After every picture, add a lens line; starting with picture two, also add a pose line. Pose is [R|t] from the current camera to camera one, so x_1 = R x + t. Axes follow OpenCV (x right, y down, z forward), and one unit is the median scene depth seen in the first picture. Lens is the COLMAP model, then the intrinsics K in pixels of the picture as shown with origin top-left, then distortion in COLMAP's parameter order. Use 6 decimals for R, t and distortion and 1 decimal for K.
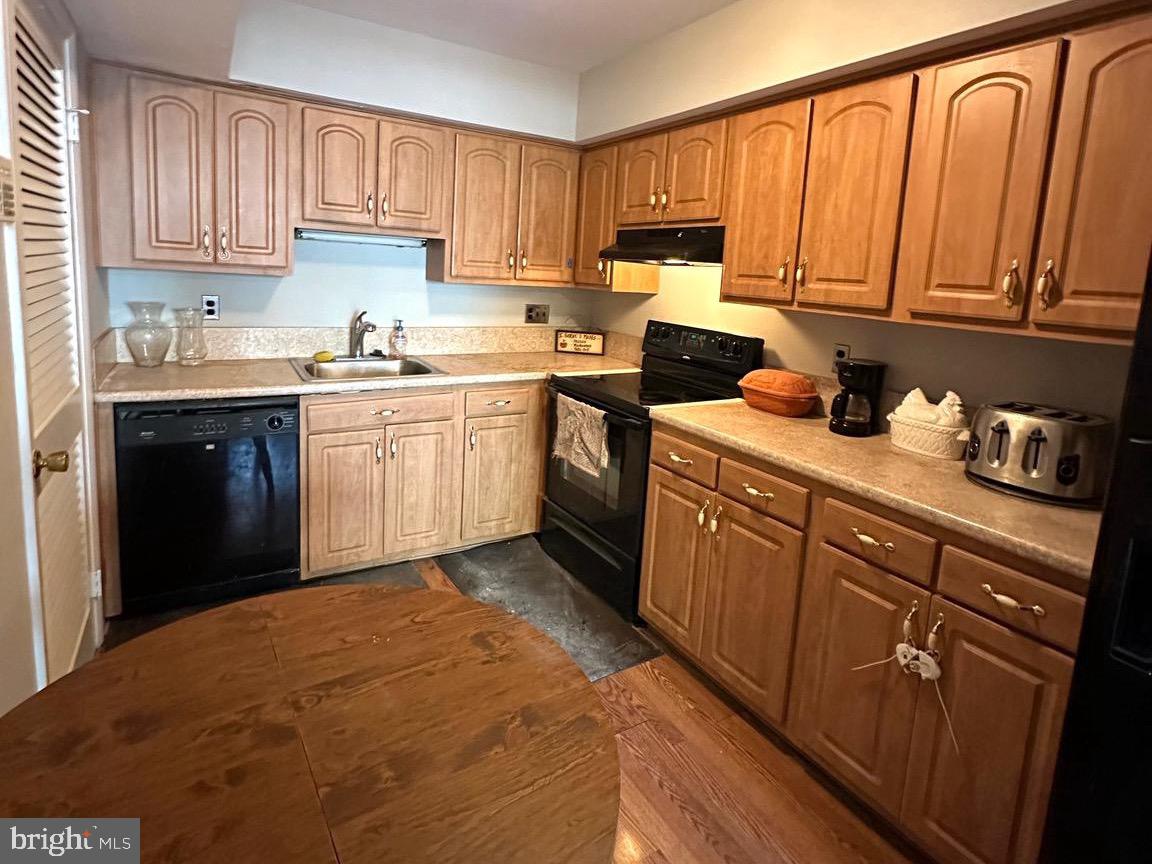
lens RADIAL K [[610.8, 0, 582.0], [0, 610.8, 354.1], [0, 0, 1]] dist [-0.003980, -0.000138]
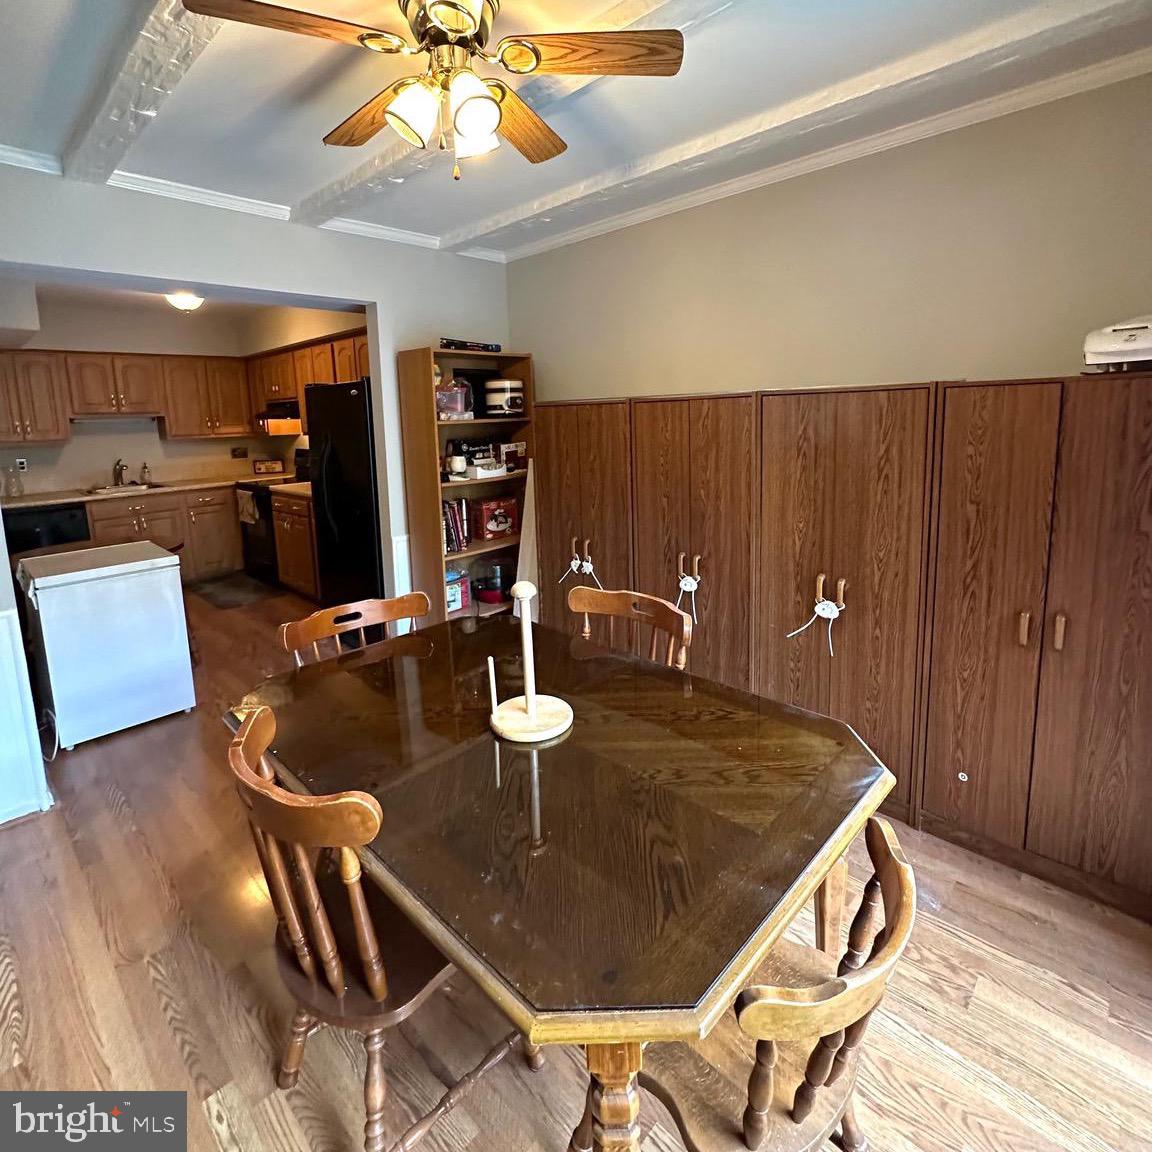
lens RADIAL K [[610.8, 0, 584.2], [0, 610.8, 503.6], [0, 0, 1]] dist [-0.003078, 0.000346]
pose [[0.960877, -0.124473, 0.247432, 0.619818], [0.120436, 0.992223, 0.031445, 0.207377], [-0.249422, -0.000415, 0.968395, -1.353004]]
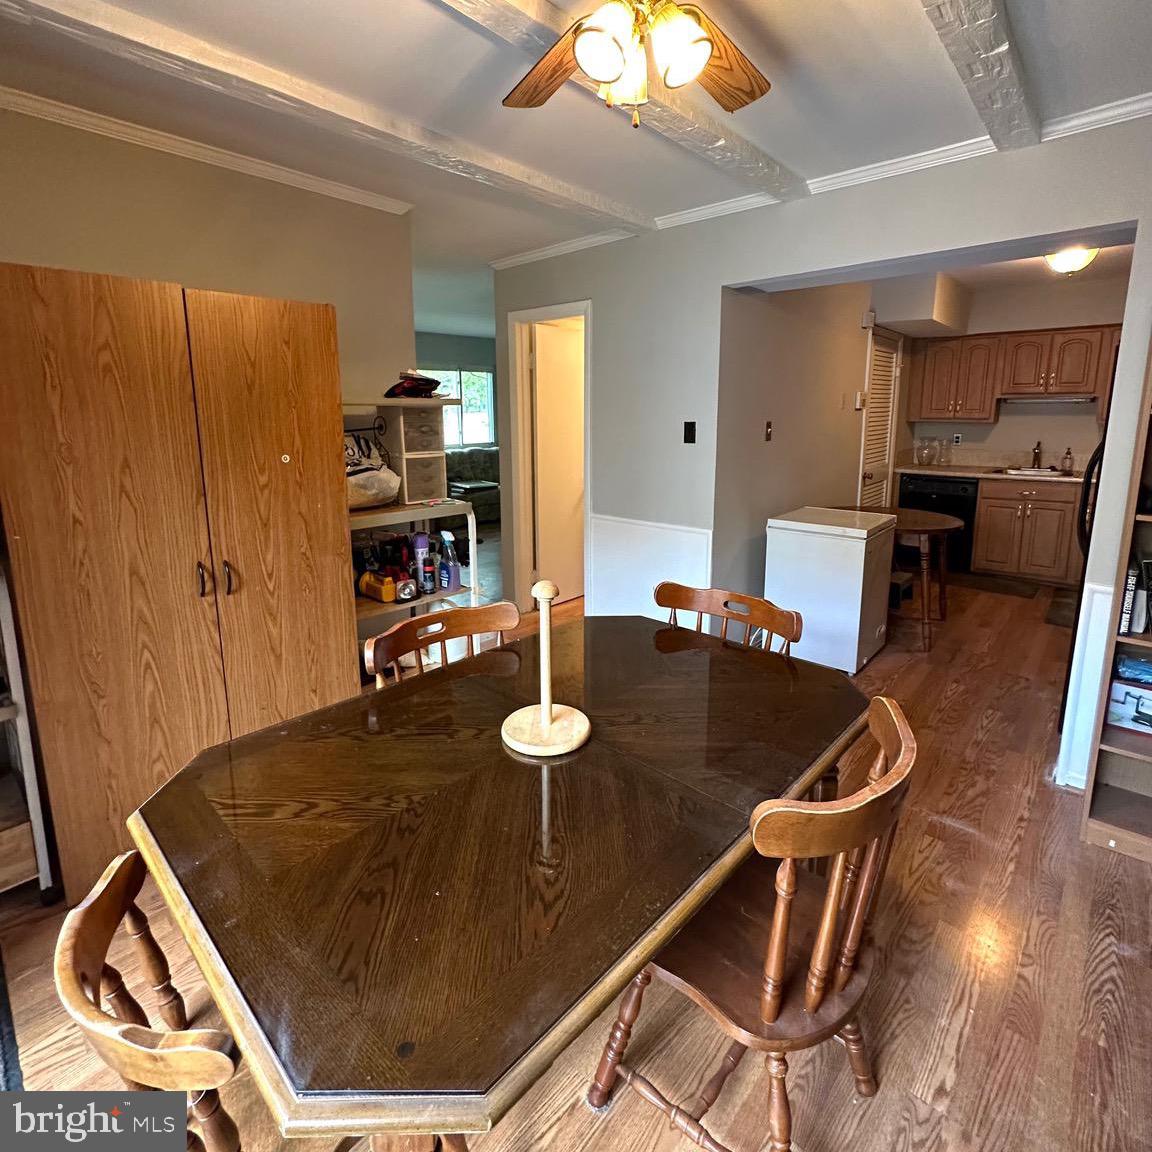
lens RADIAL K [[610.8, 0, 563.7], [0, 610.8, 512.8], [0, 0, 1]] dist [-0.003078, 0.000346]
pose [[0.263216, 0.098167, -0.959730, 1.187168], [-0.111102, 0.991275, 0.070923, 0.193473], [0.958318, 0.087960, 0.271826, -0.928503]]
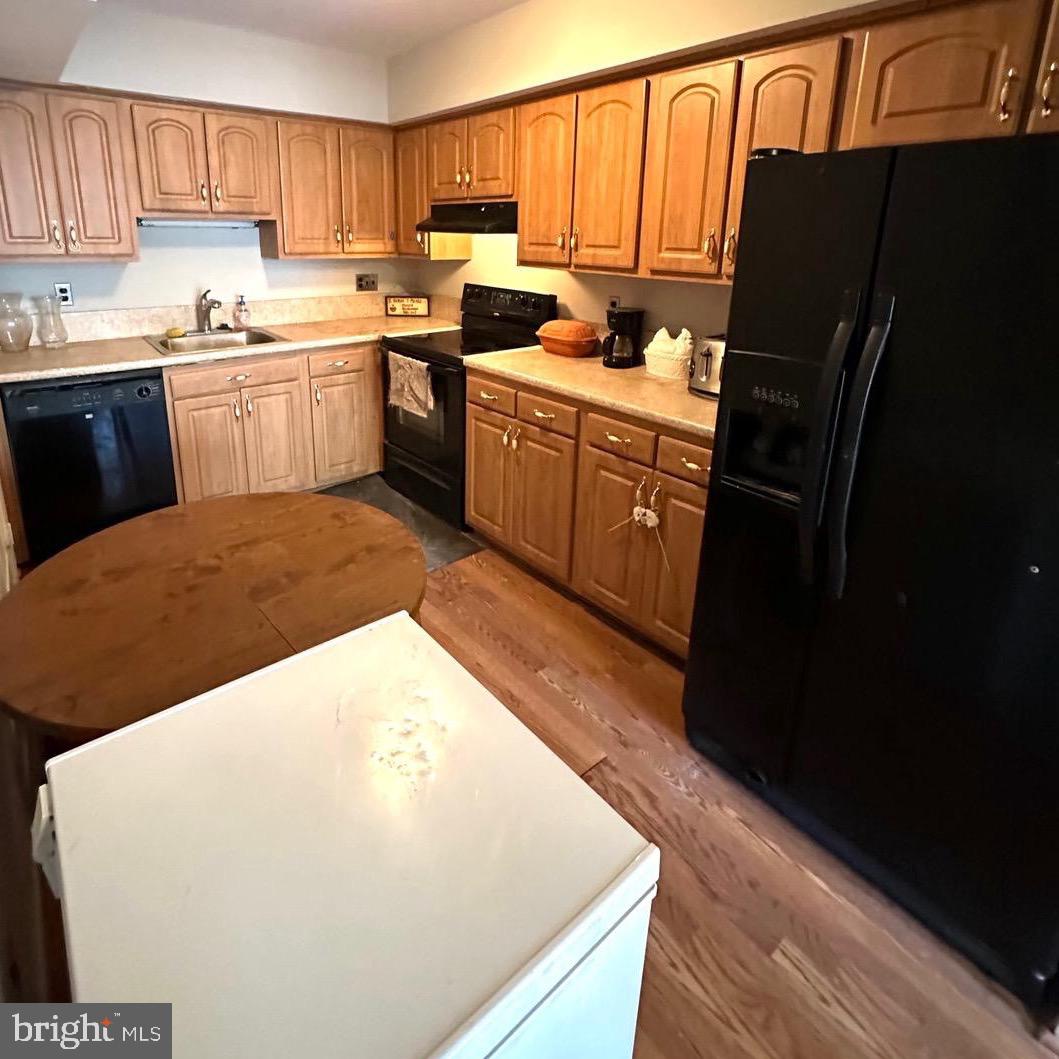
lens RADIAL K [[611.5, 0, 485.9], [0, 611.5, 386.5], [0, 0, 1]] dist [0.000214, 0.000778]
pose [[0.992999, -0.070834, 0.094530, 0.034137], [0.059163, 0.990886, 0.121017, -0.000167], [-0.102240, -0.114577, 0.988139, -0.210679]]
